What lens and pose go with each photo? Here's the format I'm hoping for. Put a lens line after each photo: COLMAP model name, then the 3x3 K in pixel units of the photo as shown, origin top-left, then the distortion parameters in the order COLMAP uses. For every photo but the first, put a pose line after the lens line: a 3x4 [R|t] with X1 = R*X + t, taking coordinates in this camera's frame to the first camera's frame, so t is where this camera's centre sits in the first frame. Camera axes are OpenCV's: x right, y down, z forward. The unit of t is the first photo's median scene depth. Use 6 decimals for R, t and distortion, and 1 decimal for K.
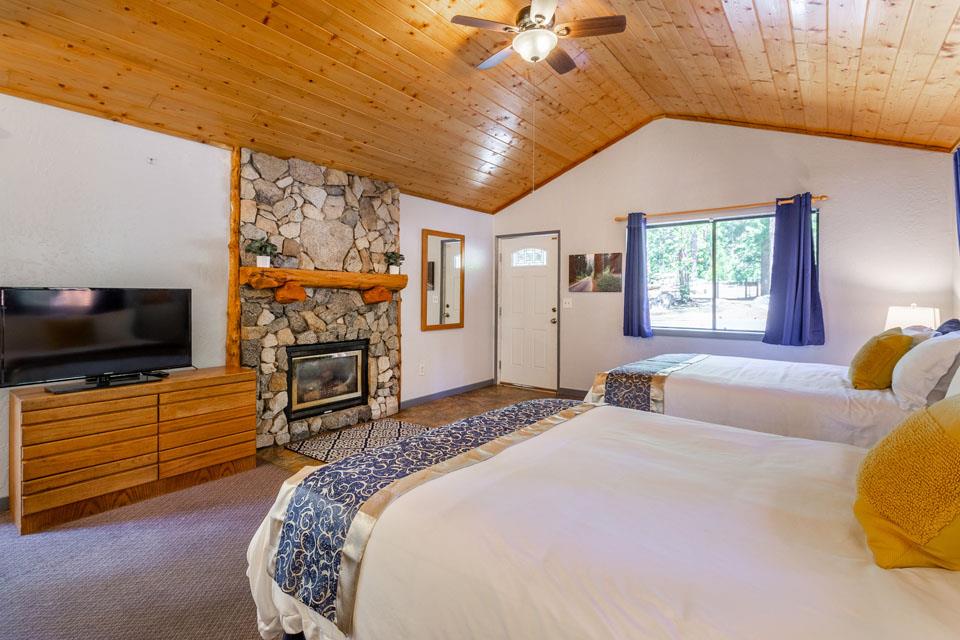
lens RADIAL K [[460.9, 0, 504.2], [0, 460.9, 300.0], [0, 0, 1]] dist [0.011218, -0.001925]
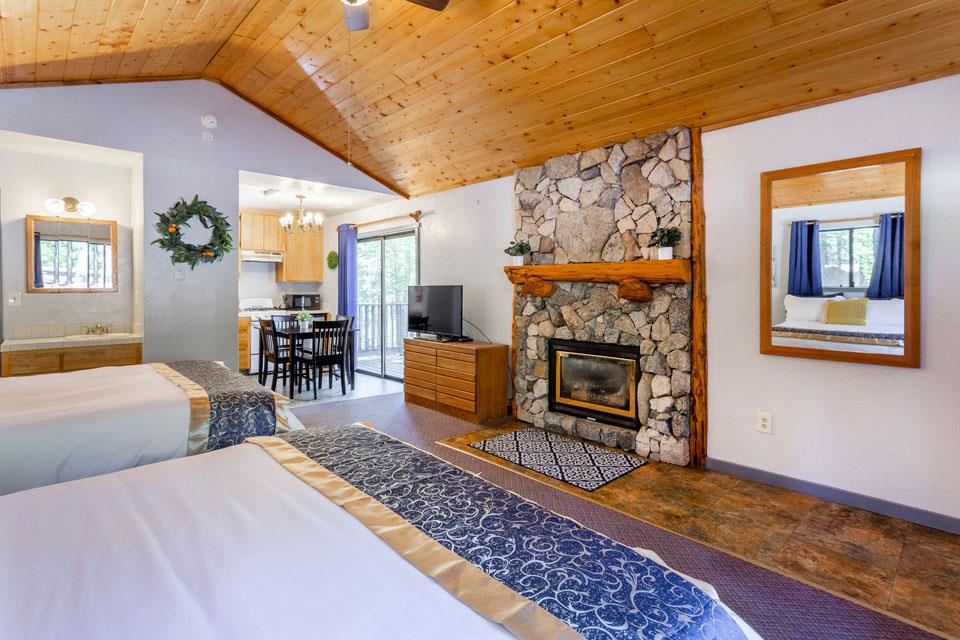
lens RADIAL K [[460.9, 0, 465.7], [0, 460.9, 287.5], [0, 0, 1]] dist [0.011218, -0.001925]
pose [[-0.195140, -0.006556, -0.980754, 0.549176], [-0.014464, 0.999888, -0.003806, -0.007922], [0.980669, 0.013443, -0.195213, 0.922072]]
